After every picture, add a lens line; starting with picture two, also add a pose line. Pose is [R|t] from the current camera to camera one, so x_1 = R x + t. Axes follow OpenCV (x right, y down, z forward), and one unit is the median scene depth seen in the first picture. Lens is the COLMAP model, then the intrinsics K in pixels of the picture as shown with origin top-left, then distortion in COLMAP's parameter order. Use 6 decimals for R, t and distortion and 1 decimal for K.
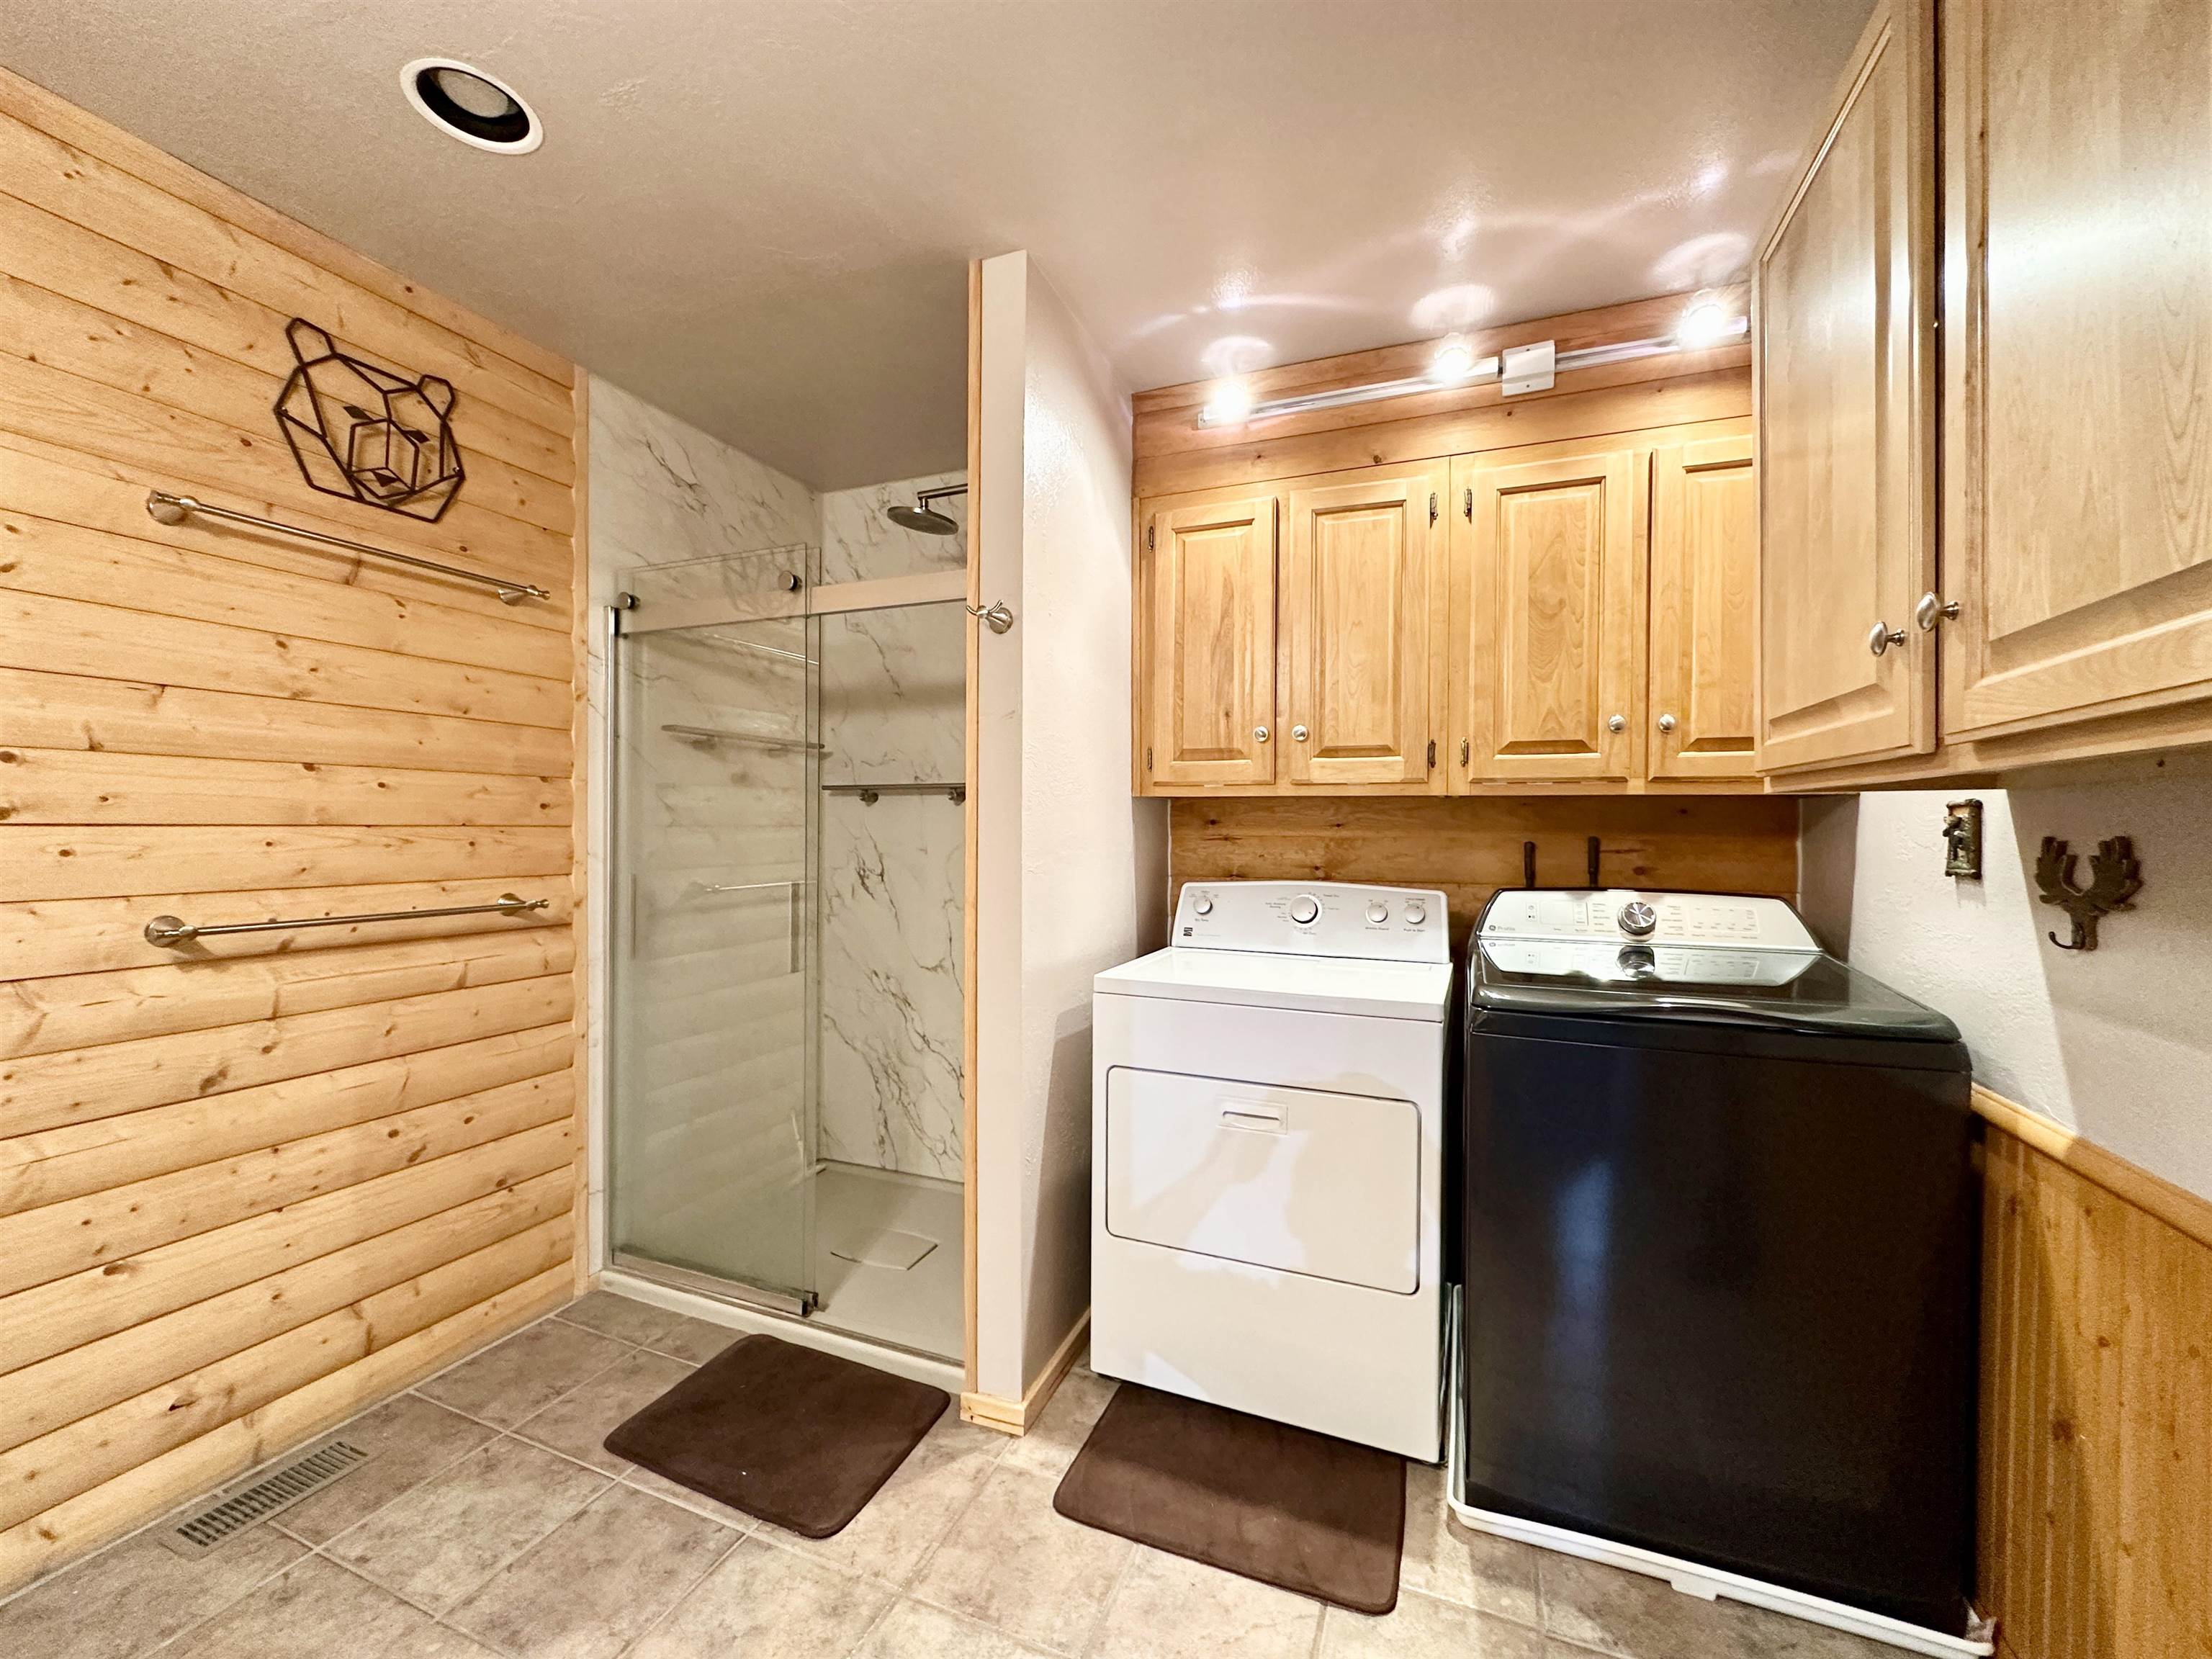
lens RADIAL K [[883.1, 0, 1108.0], [0, 883.1, 832.5], [0, 0, 1]] dist [-0.002784, 0.000536]
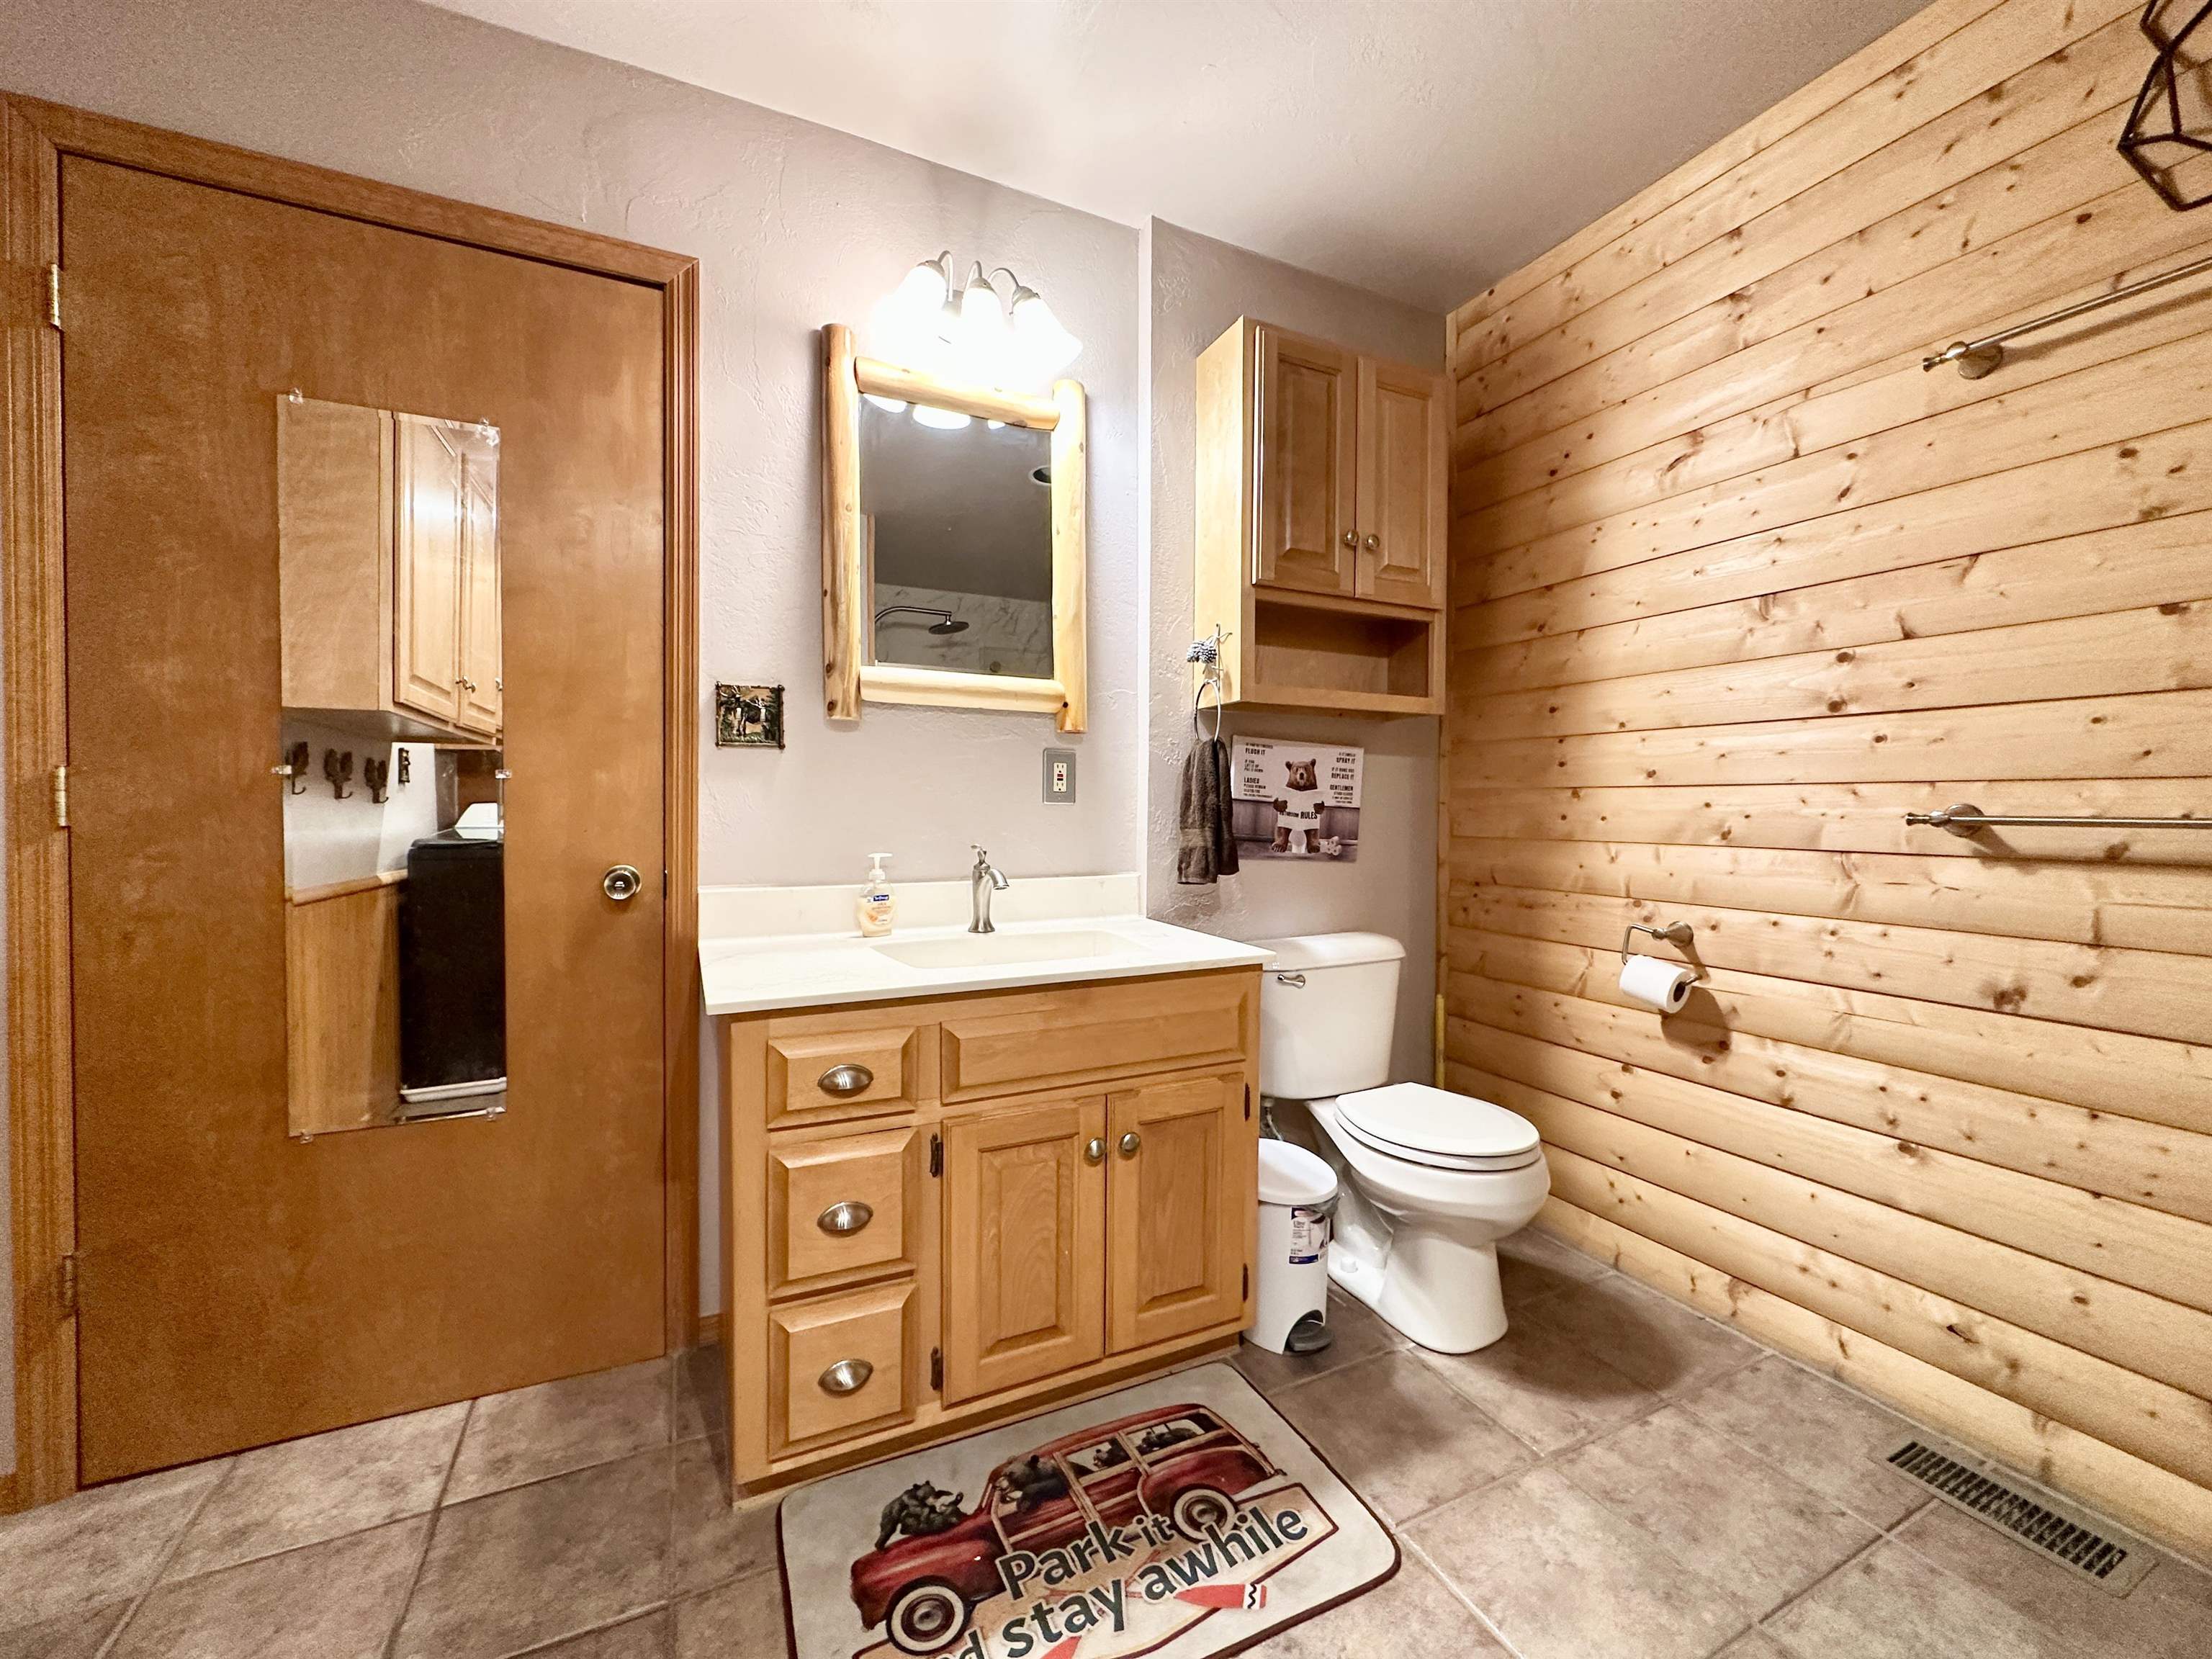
lens RADIAL K [[883.1, 0, 1108.0], [0, 883.1, 832.5], [0, 0, 1]] dist [-0.002784, 0.000536]
pose [[-0.676749, 0.014086, -0.736079, 0.223230], [-0.012253, 0.999463, 0.030392, 0.104716], [0.736112, 0.029587, -0.676213, 0.933041]]
